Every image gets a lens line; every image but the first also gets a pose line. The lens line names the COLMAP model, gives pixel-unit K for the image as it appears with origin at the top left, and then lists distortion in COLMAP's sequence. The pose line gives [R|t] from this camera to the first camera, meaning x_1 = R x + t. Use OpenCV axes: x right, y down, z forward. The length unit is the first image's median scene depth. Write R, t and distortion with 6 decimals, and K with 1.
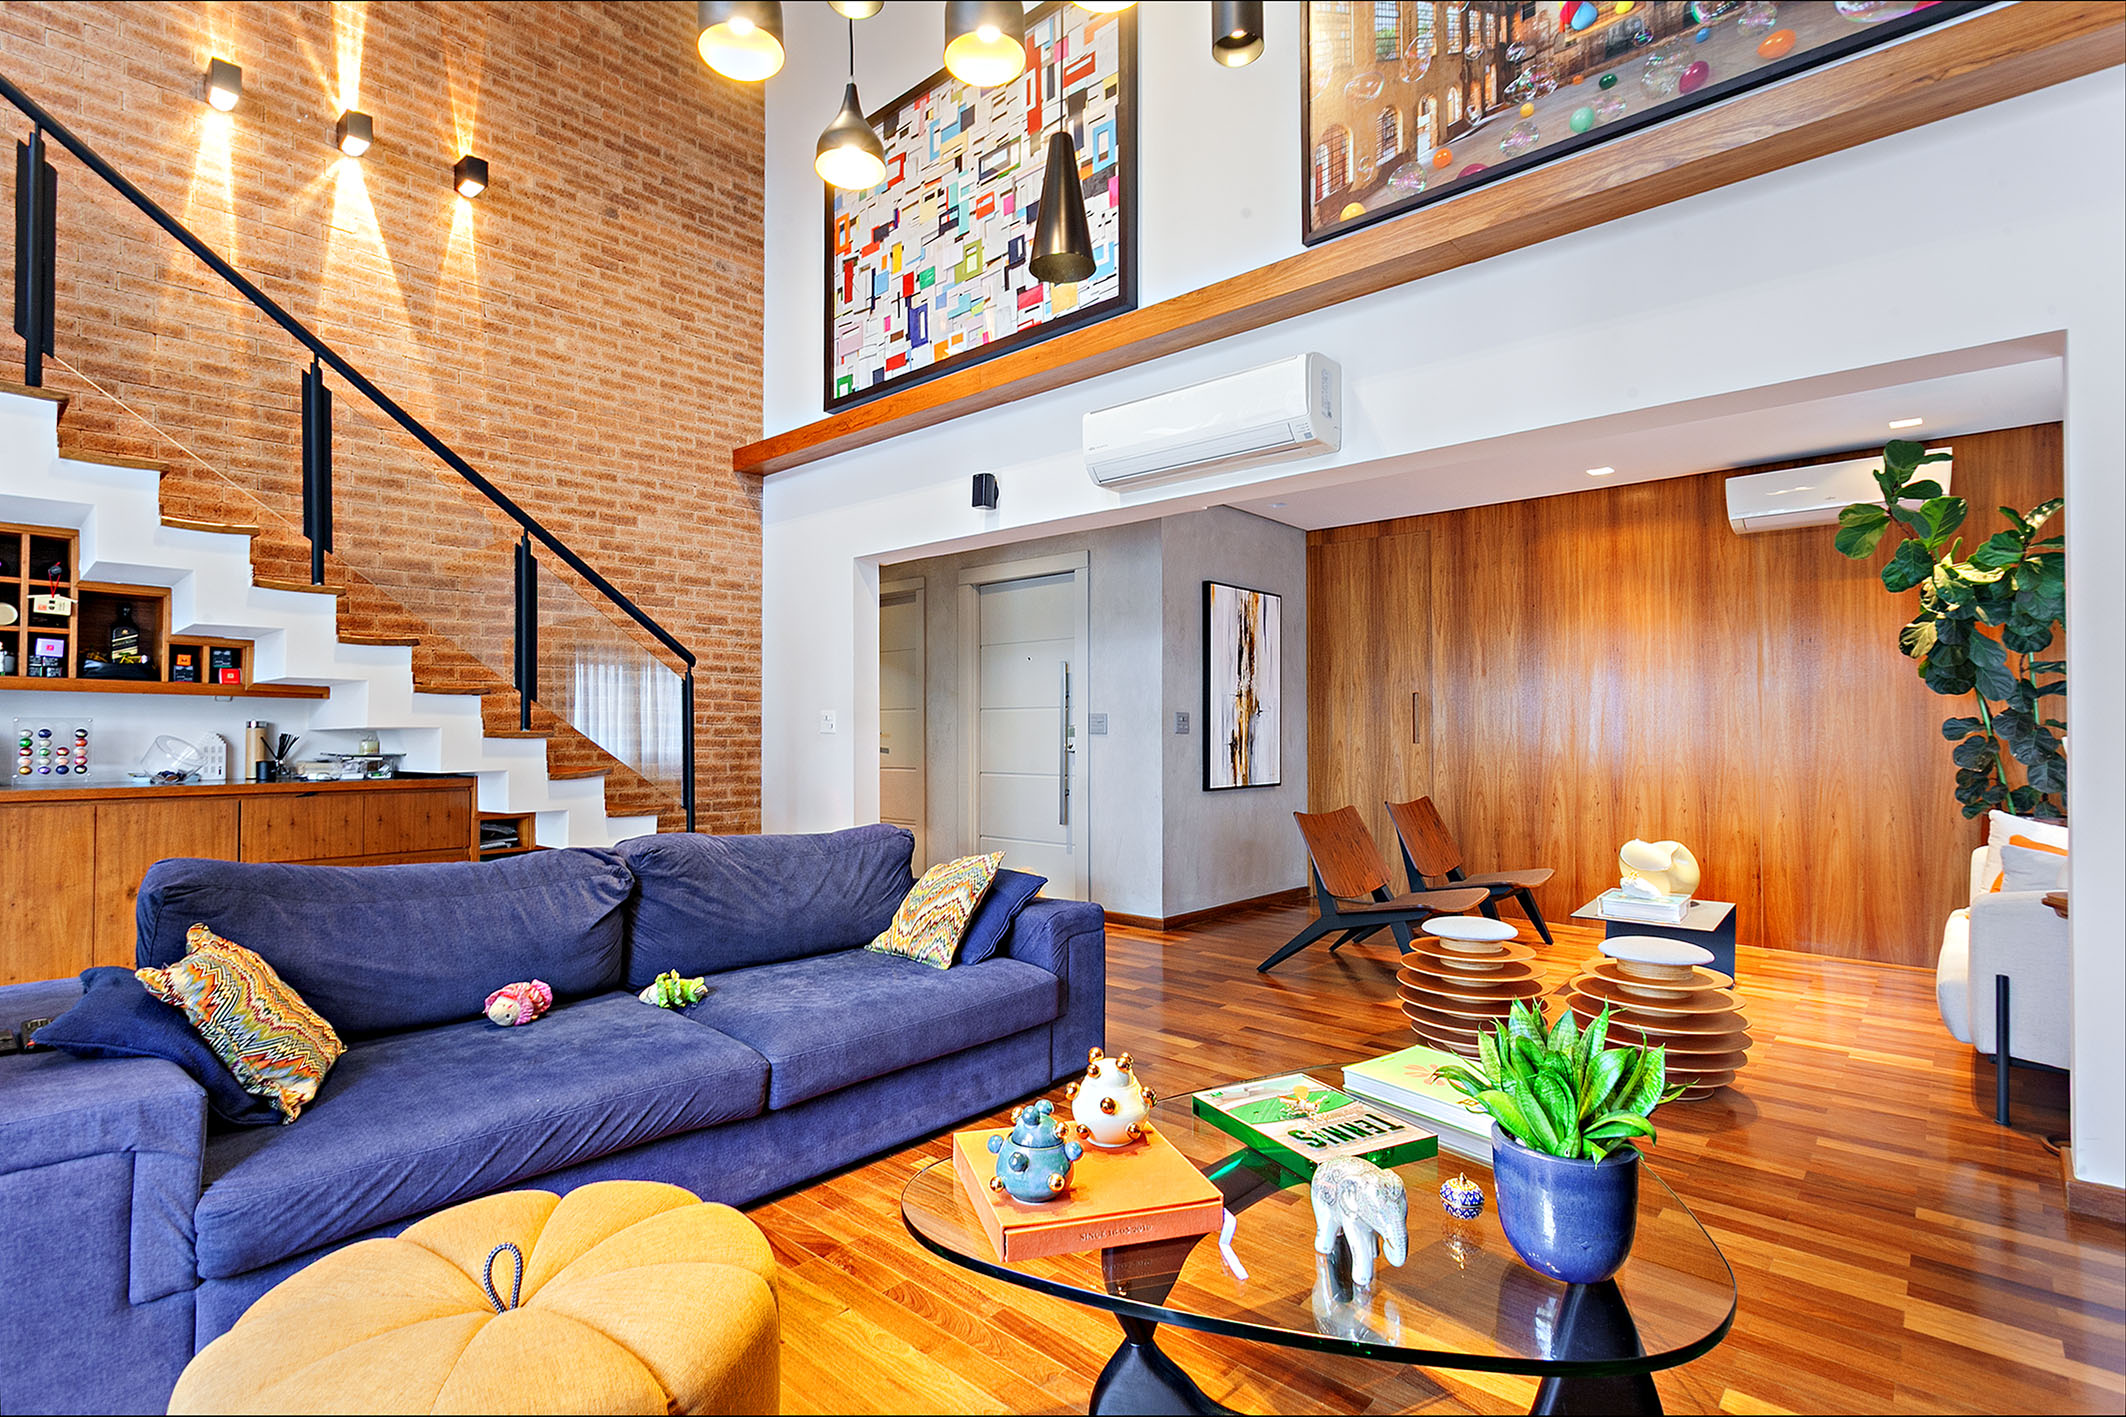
lens RADIAL K [[1032.4, 0, 988.1], [0, 1032.4, 713.5], [0, 0, 1]] dist [0.002897, 0.000258]
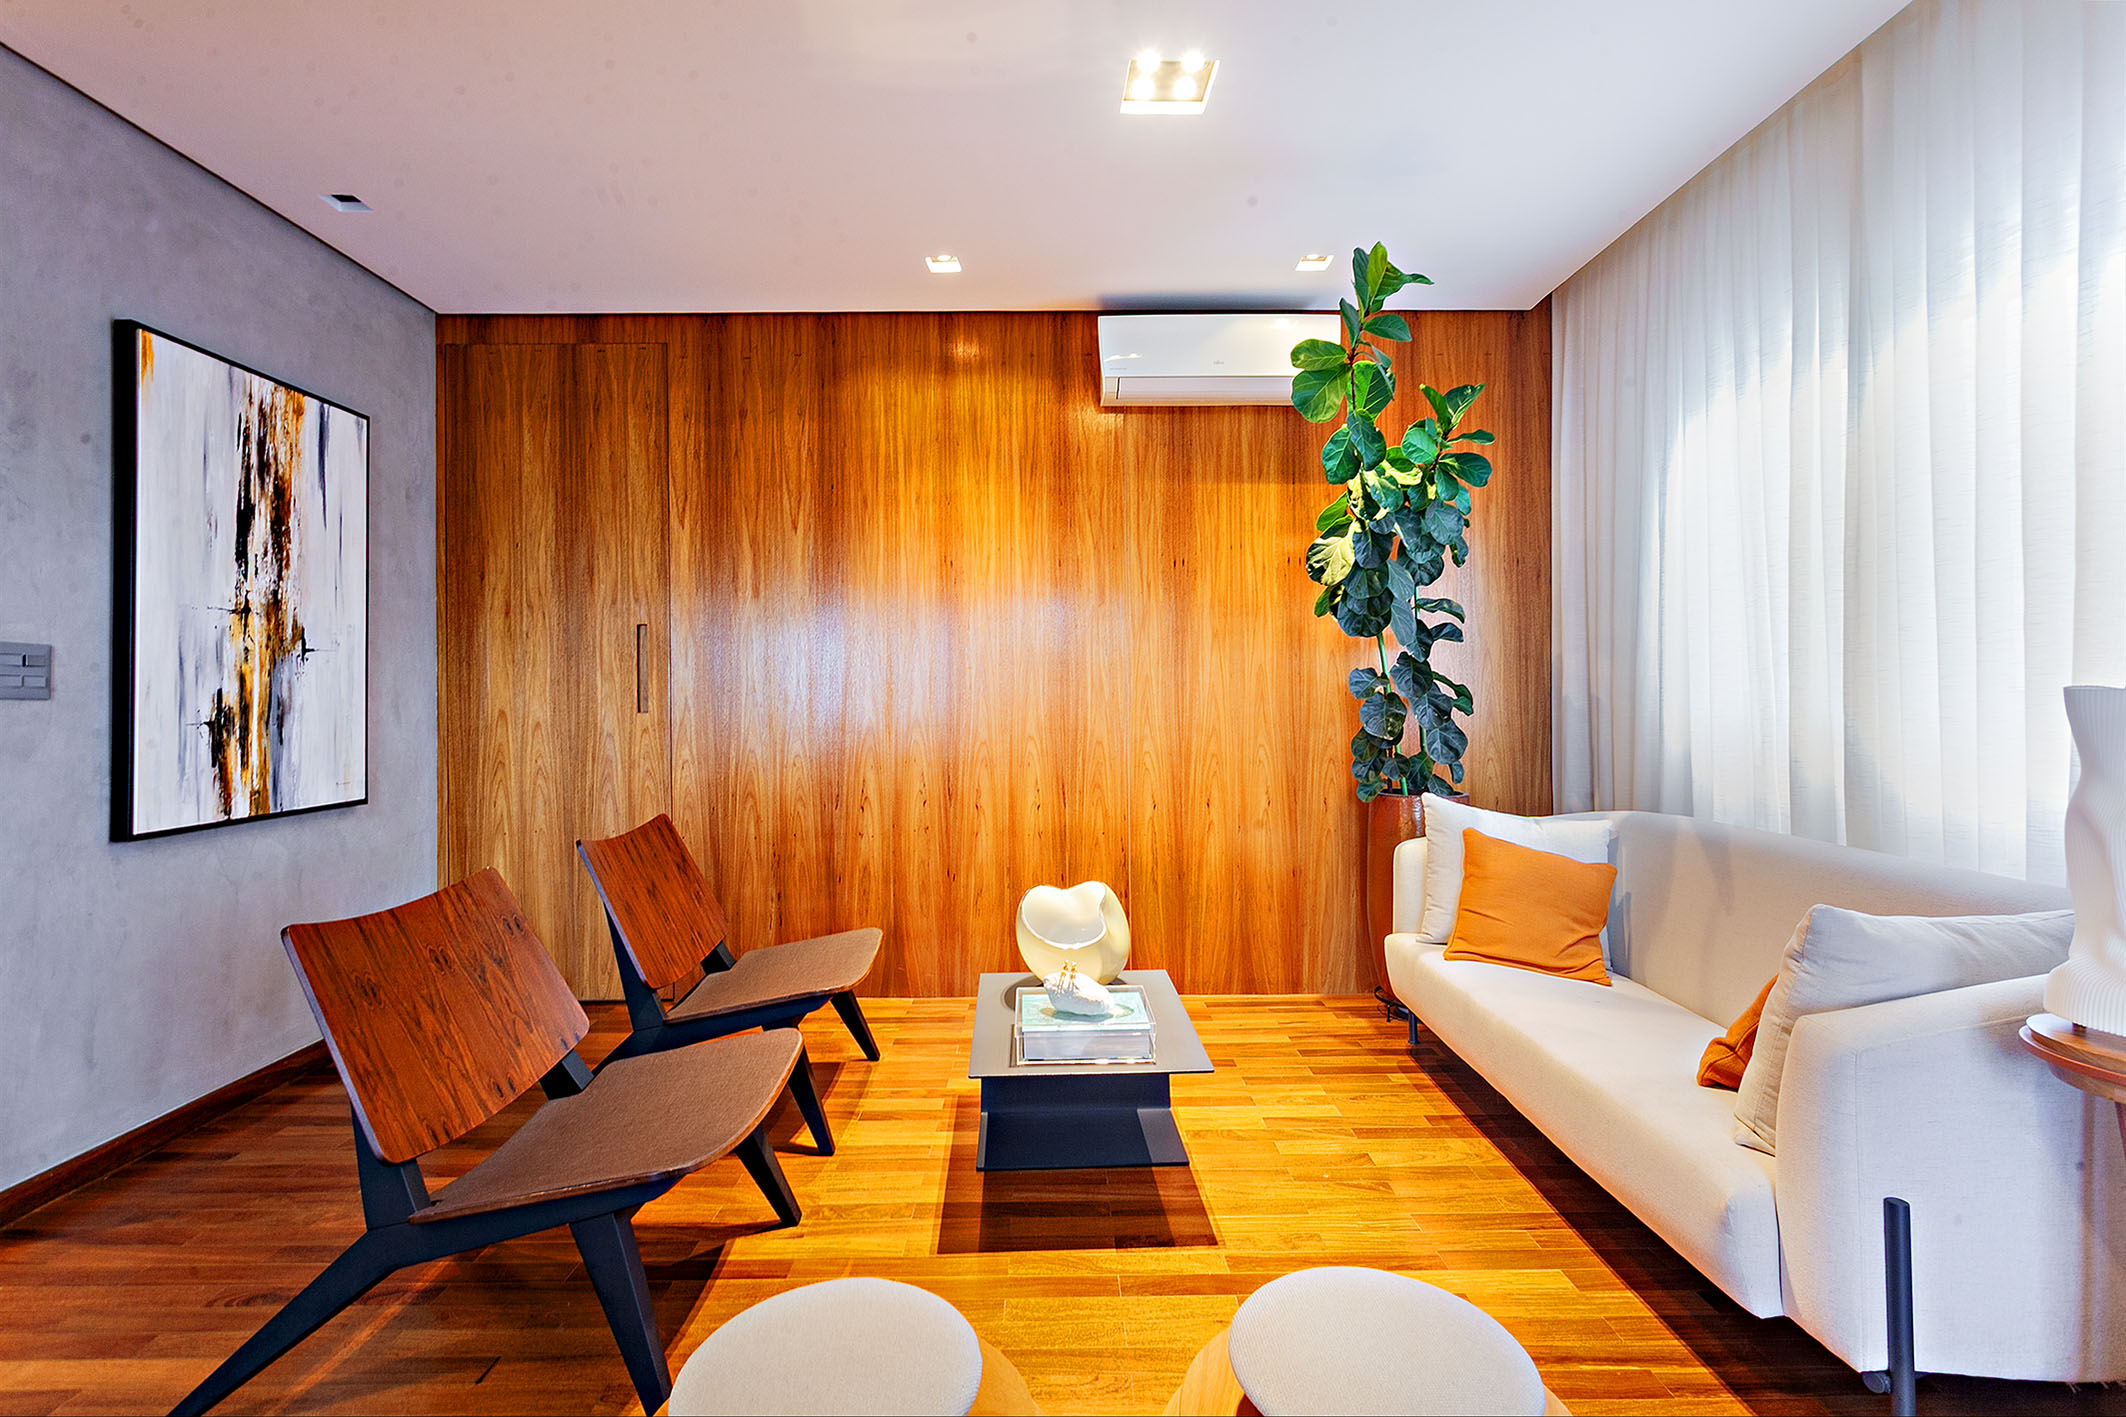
lens RADIAL K [[1032.4, 0, 1061.7], [0, 1032.4, 693.7], [0, 0, 1]] dist [0.002897, 0.000258]
pose [[0.711968, -0.004623, 0.702197, 0.188997], [-0.005293, 0.999915, 0.011949, 0.010788], [-0.702192, -0.012224, 0.711883, 0.456565]]
